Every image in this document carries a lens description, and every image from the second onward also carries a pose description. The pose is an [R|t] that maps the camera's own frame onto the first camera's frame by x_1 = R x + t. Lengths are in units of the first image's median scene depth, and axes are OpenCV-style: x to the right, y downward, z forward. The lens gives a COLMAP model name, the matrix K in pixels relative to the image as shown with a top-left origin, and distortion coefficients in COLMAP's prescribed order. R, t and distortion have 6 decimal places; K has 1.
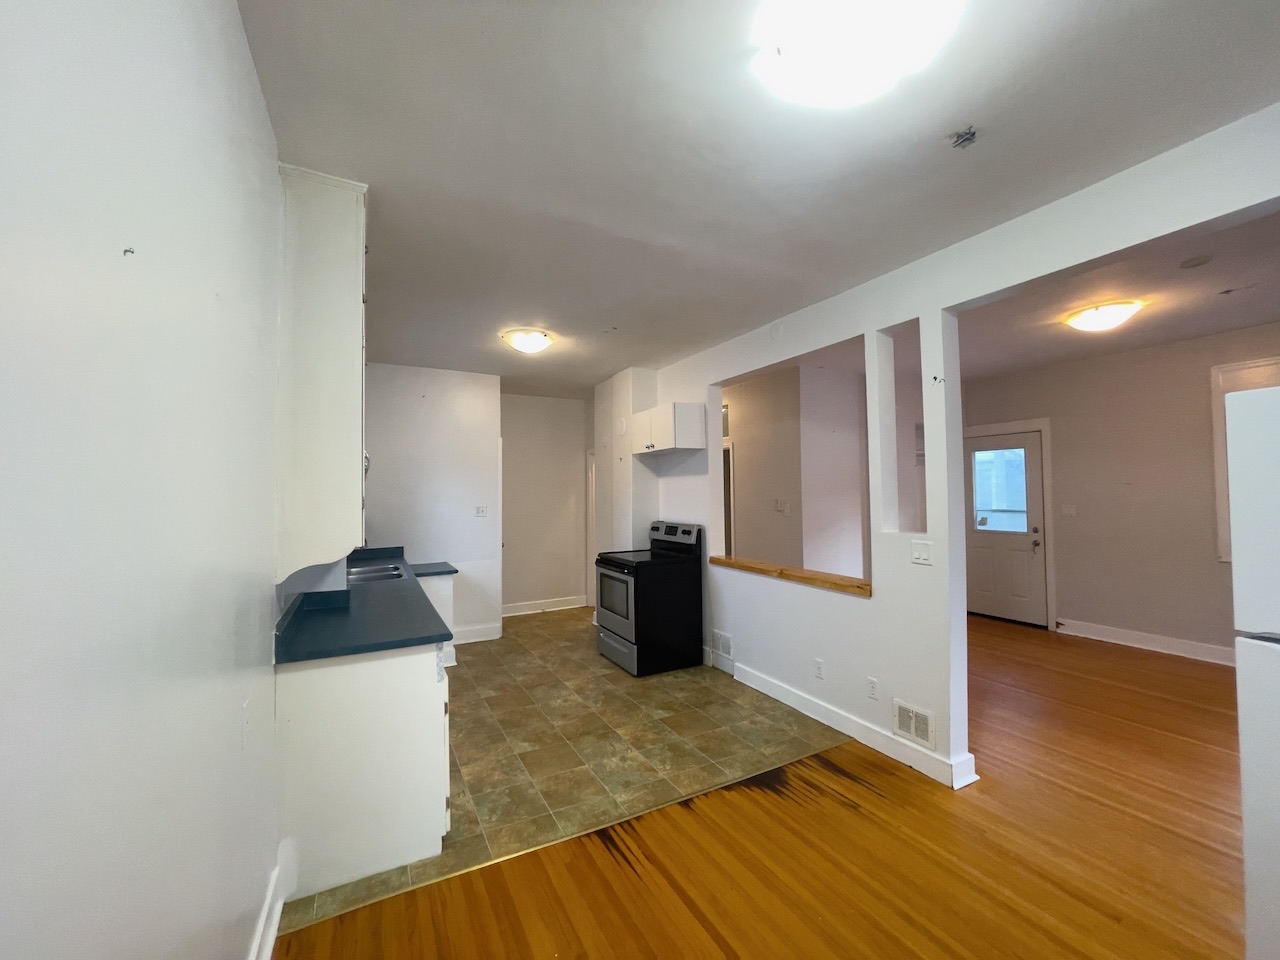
lens RADIAL K [[520.0, 0, 634.1], [0, 520.0, 477.1], [0, 0, 1]] dist [-0.004716, 0.000754]
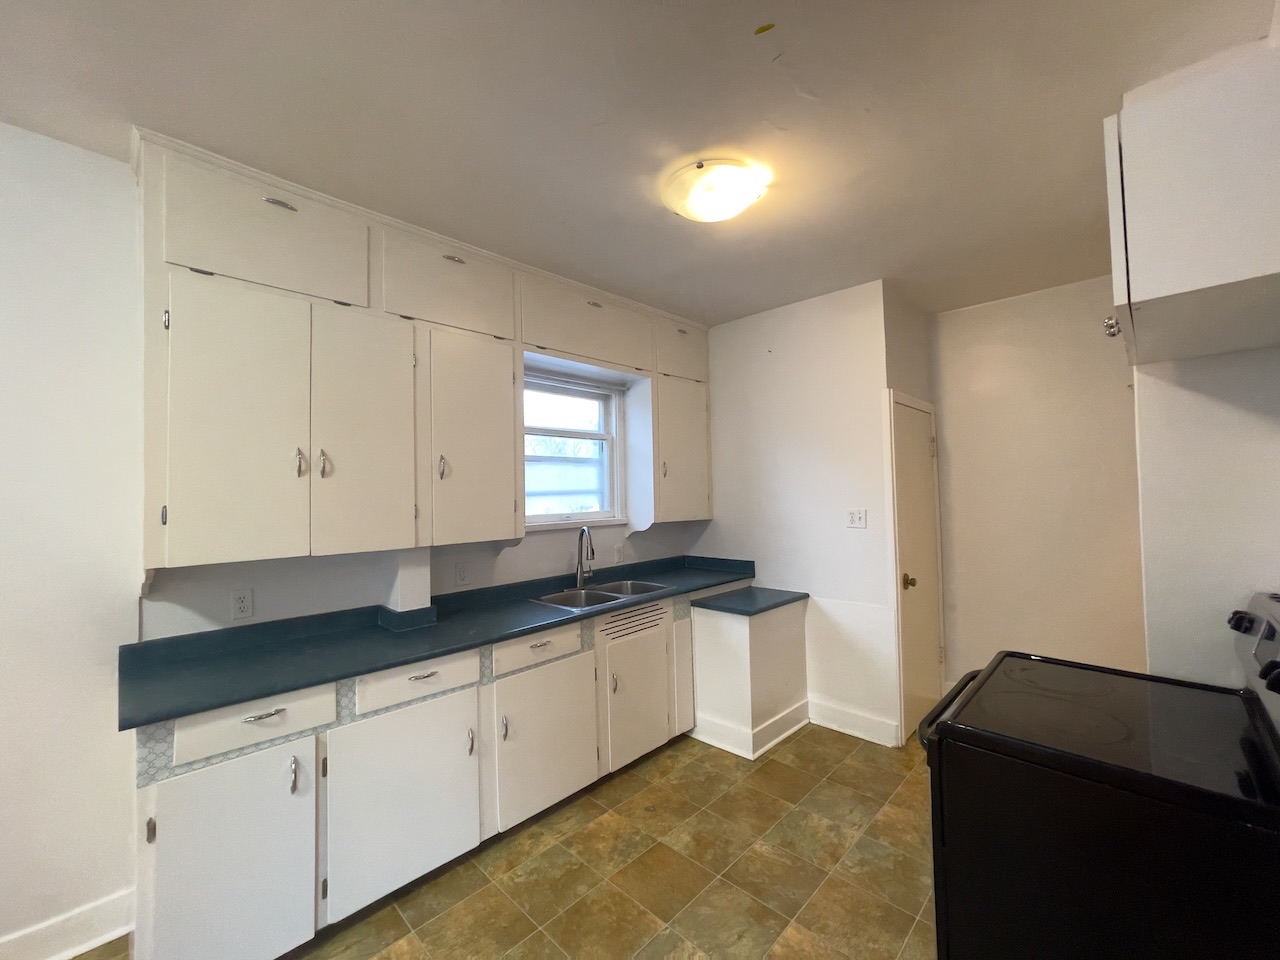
lens RADIAL K [[520.0, 0, 635.0], [0, 520.0, 475.0], [0, 0, 1]] dist [-0.004716, 0.000754]
pose [[0.307295, -0.023084, -0.951334, 0.275162], [0.042560, 0.999039, -0.010495, 0.016126], [0.950662, -0.037263, 0.307982, 0.824918]]
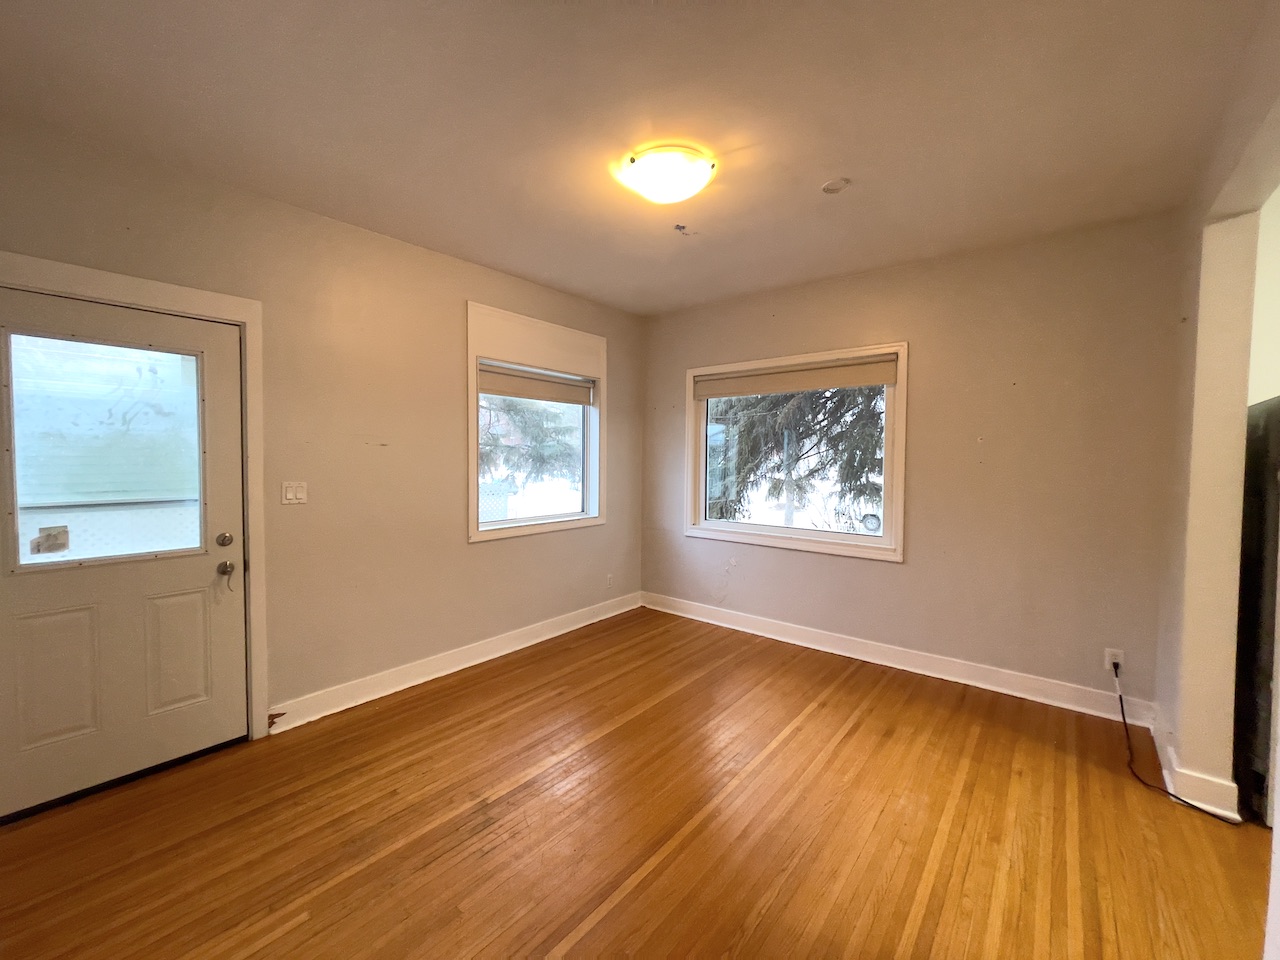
lens RADIAL K [[520.0, 0, 632.8], [0, 520.0, 474.1], [0, 0, 1]] dist [-0.004716, 0.000754]
pose [[-0.381246, -0.021395, 0.924226, 0.309708], [-0.023847, 0.999627, 0.013304, 0.042138], [-0.924166, -0.016968, -0.381614, 1.215540]]
